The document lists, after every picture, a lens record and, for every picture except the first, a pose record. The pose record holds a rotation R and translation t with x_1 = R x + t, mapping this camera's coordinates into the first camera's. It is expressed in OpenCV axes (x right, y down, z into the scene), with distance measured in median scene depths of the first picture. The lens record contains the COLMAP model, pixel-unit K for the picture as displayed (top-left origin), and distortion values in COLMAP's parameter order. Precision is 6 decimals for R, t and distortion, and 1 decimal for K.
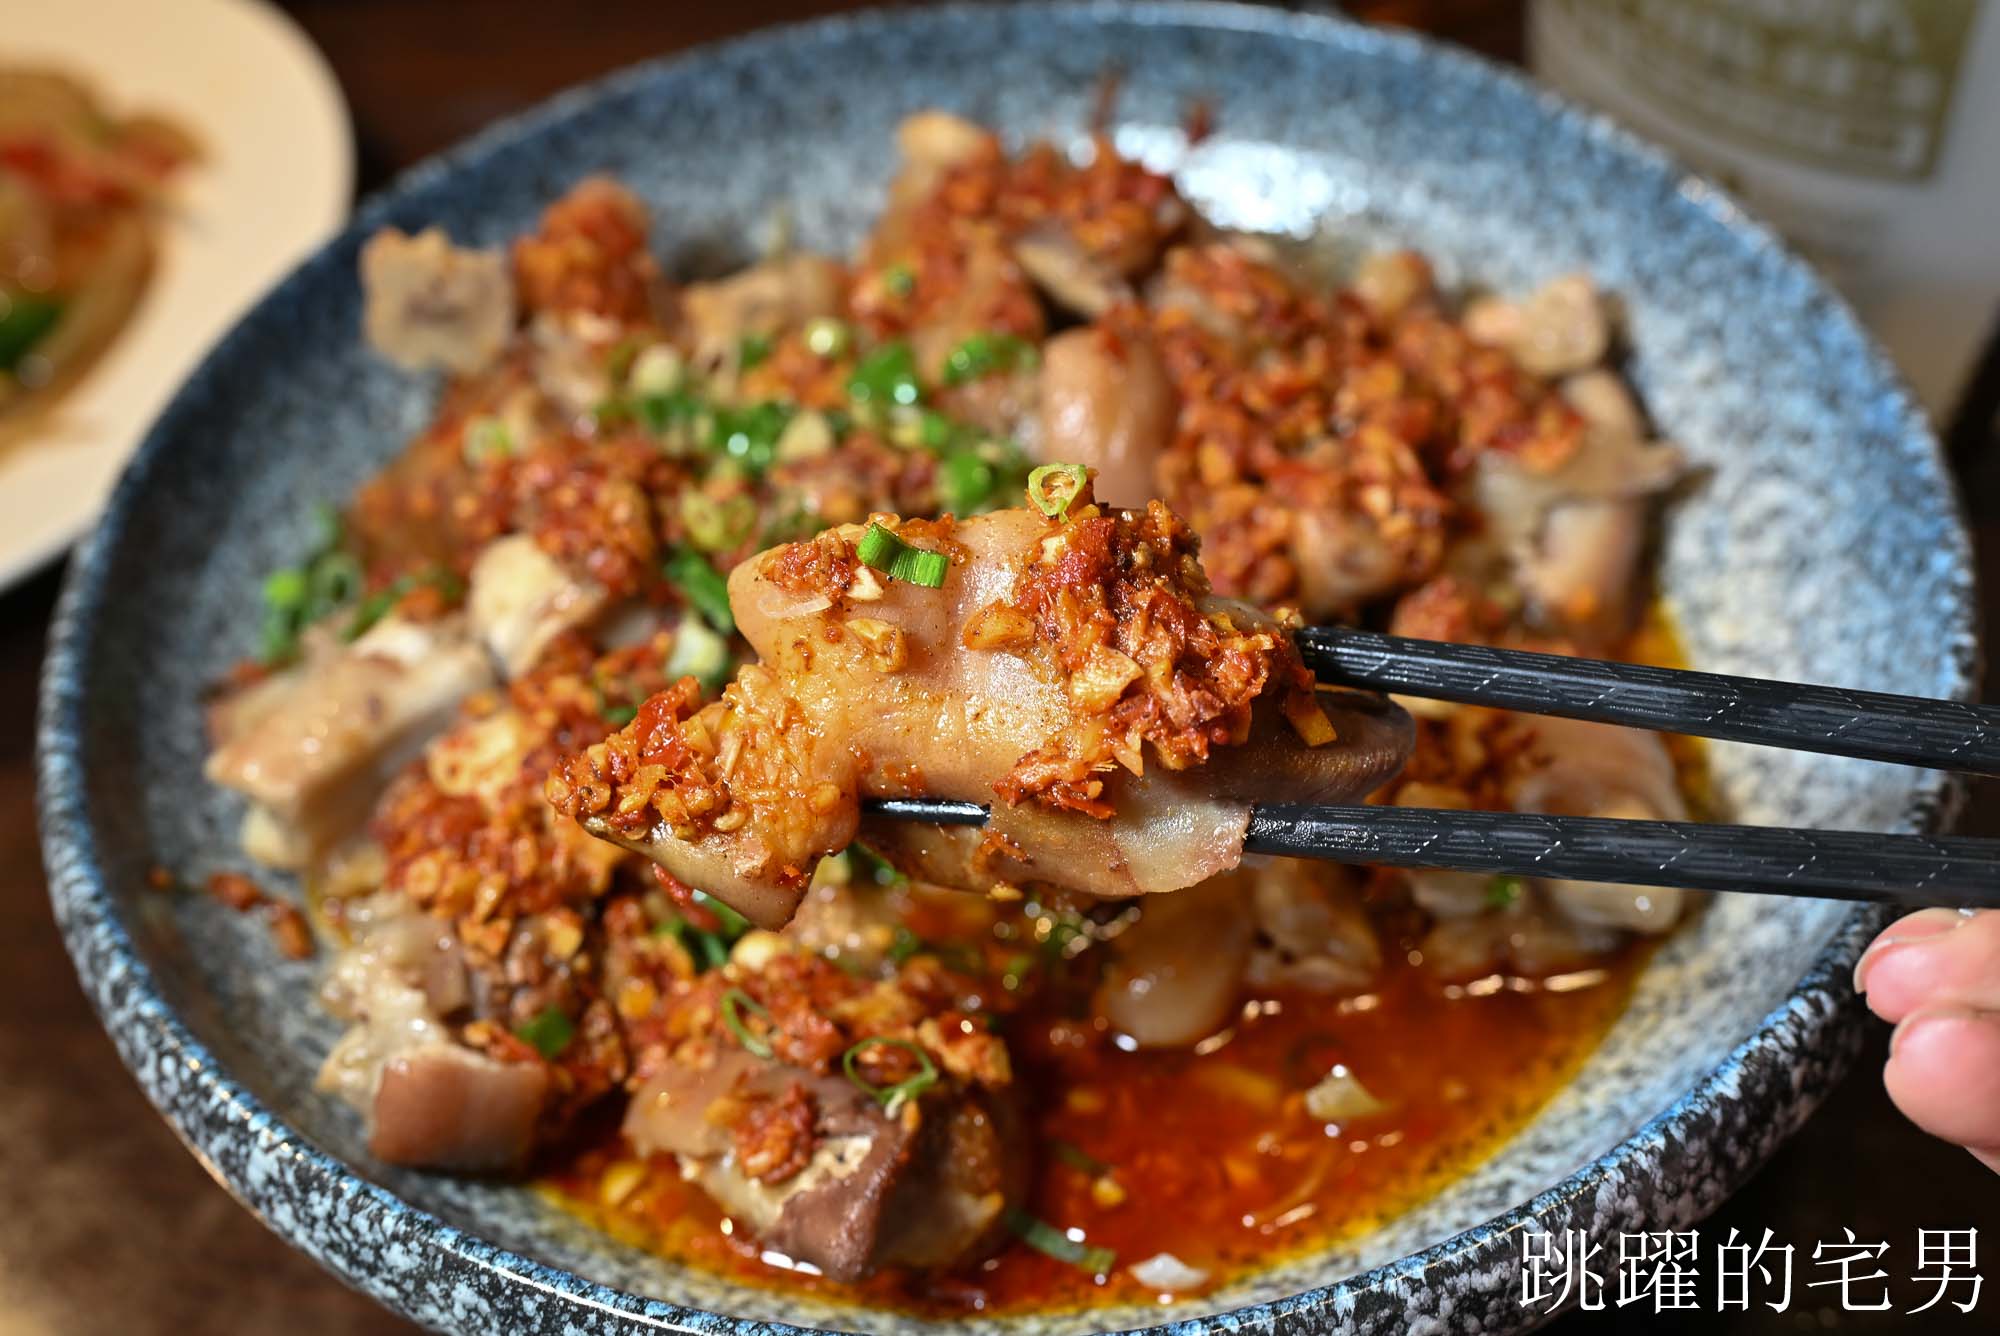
lens RADIAL K [[2572.3, 0, 1001.6], [0, 2572.3, 664.6], [0, 0, 1]] dist [0.016111, 0.000000]
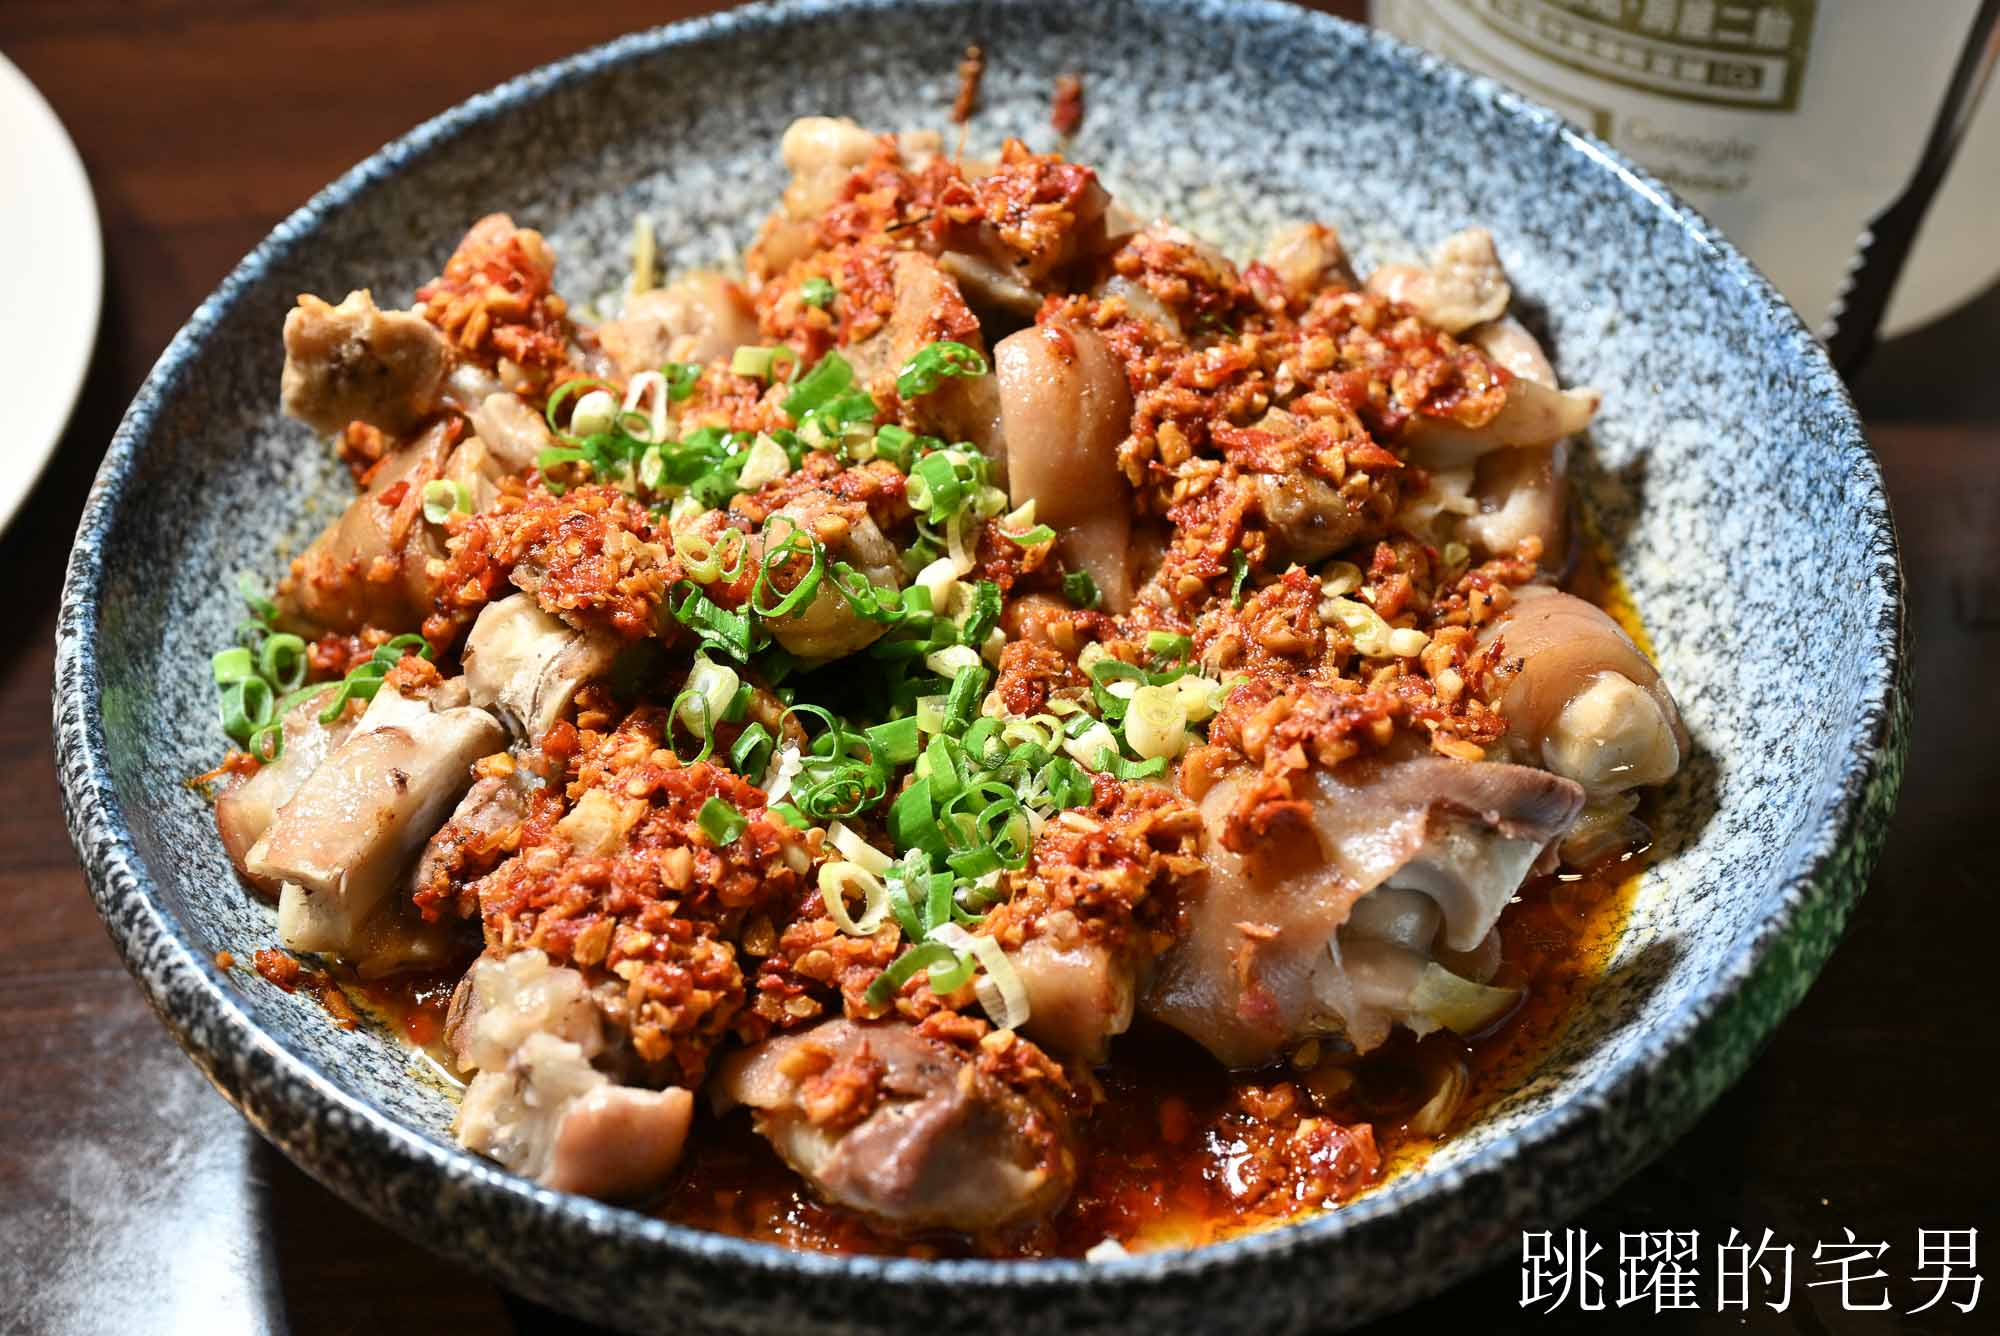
lens RADIAL K [[3497.6, 0, 999.4], [0, 3497.6, 669.7], [0, 0, 1]] dist [-0.028842, 0.000000]
pose [[0.986075, -0.100542, 0.132463, -0.184987], [0.099841, 0.994932, 0.011944, -0.016870], [-0.132993, 0.001448, 0.991116, -0.391826]]
